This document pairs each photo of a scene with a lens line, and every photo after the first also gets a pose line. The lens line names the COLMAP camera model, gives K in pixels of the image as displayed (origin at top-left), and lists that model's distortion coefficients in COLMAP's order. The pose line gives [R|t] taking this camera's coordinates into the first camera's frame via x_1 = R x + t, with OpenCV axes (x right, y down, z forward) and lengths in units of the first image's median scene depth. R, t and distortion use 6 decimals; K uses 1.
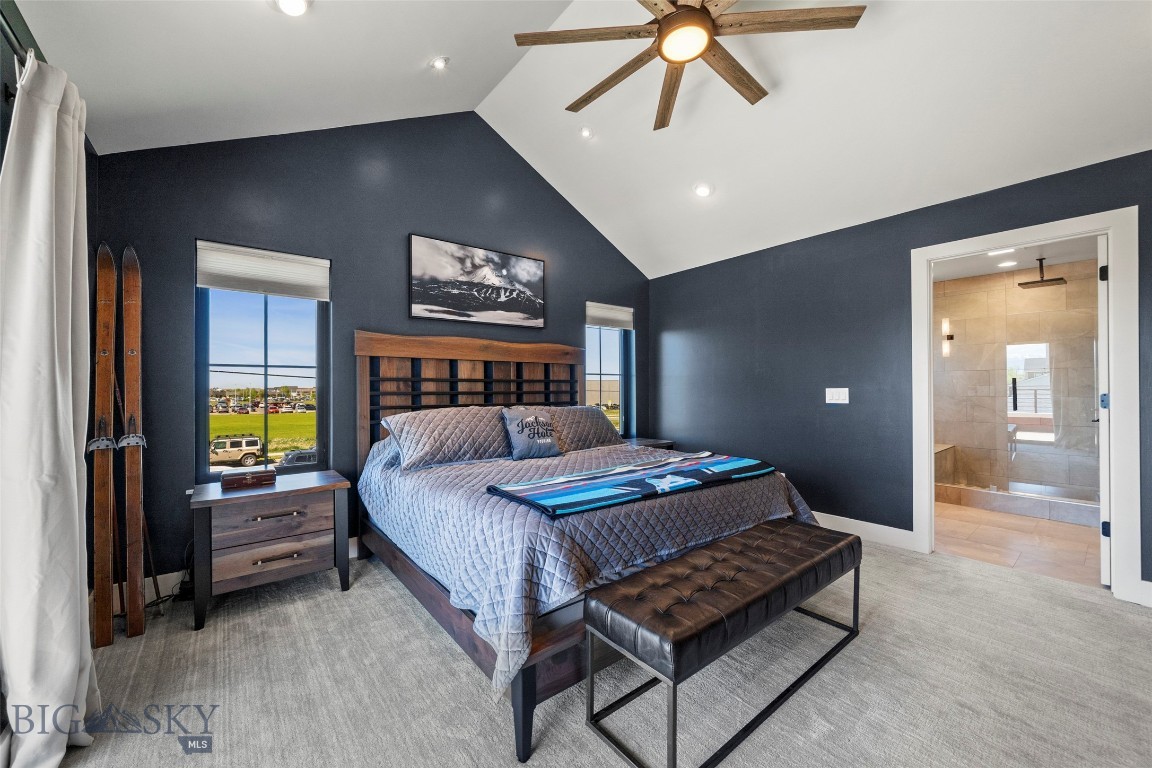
lens RADIAL K [[441.7, 0, 575.7], [0, 441.7, 382.1], [0, 0, 1]] dist [-0.001968, -0.000440]
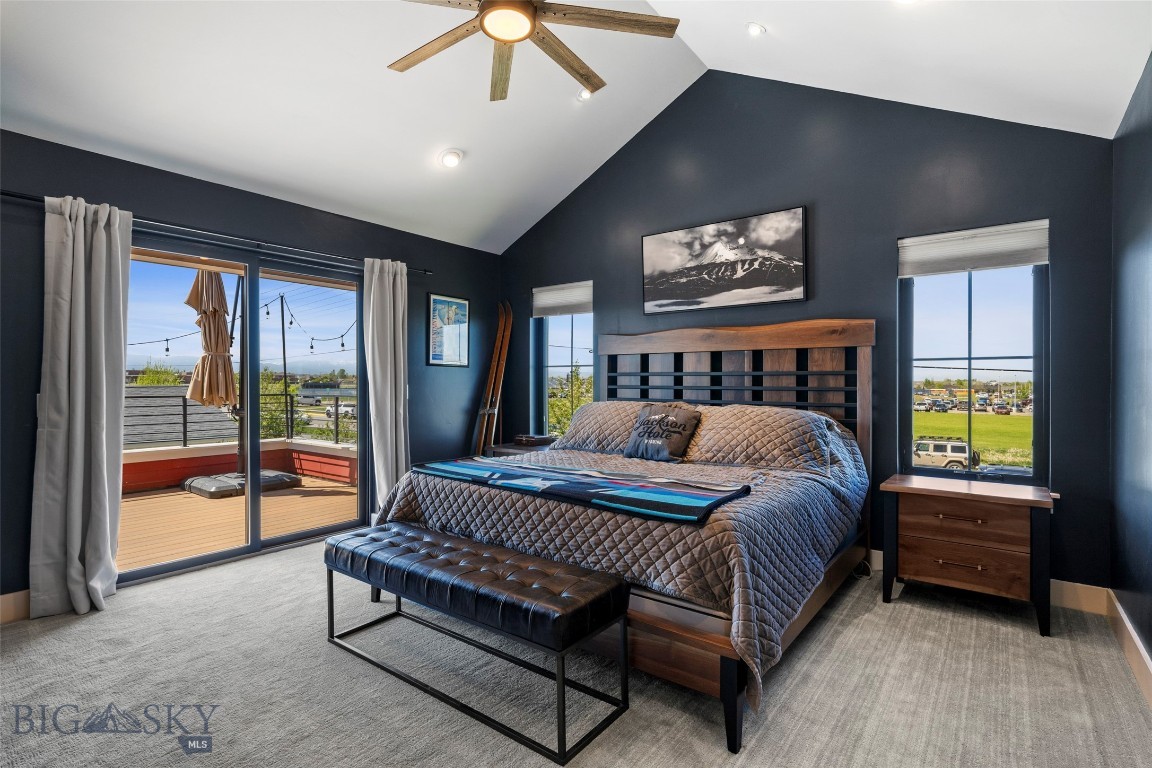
lens RADIAL K [[563.6, 0, 572.8], [0, 563.6, 382.8], [0, 0, 1]] dist [0.003148, 0.000440]
pose [[0.237326, 0.005150, -0.971416, 0.806827], [0.010402, 0.999915, 0.007843, 0.002029], [0.971374, -0.011966, 0.237252, 0.461062]]
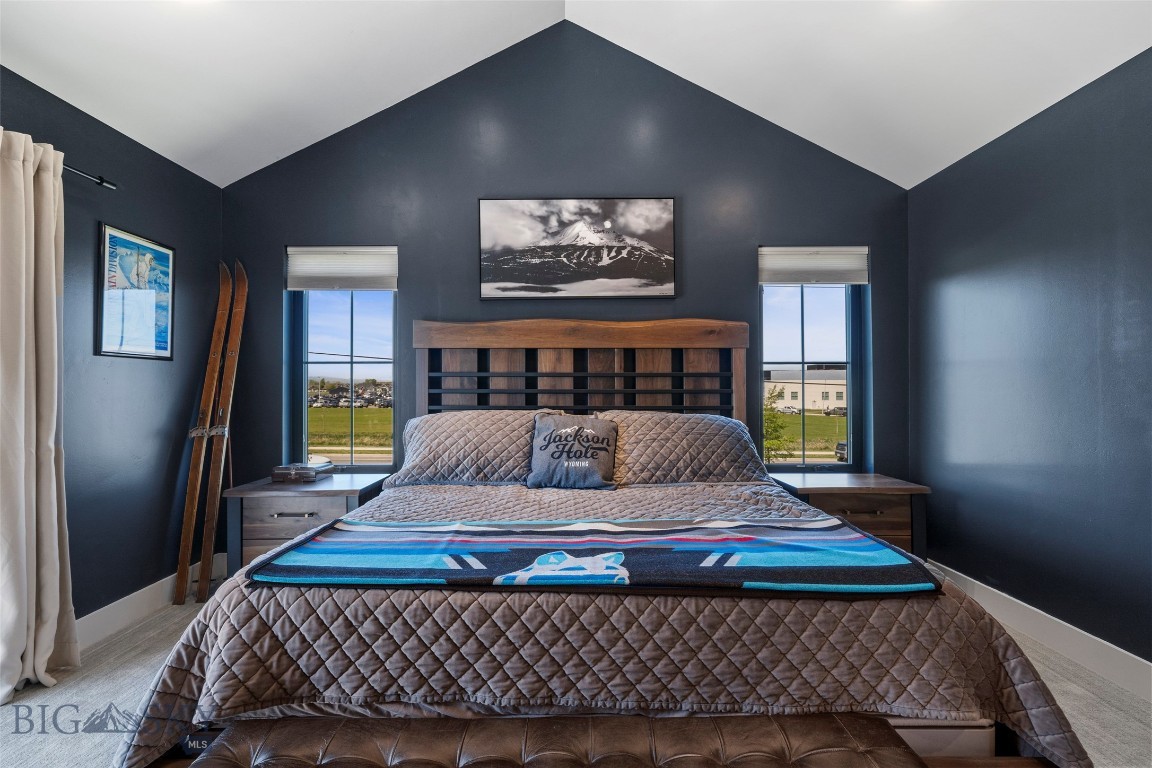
lens RADIAL K [[534.0, 0, 573.5], [0, 534.0, 377.5], [0, 0, 1]] dist [-0.000565, -0.000138]
pose [[0.782260, -0.006581, -0.622917, 0.348305], [0.006452, 0.999976, -0.002461, 0.002792], [0.622919, -0.002094, 0.782284, 0.292002]]
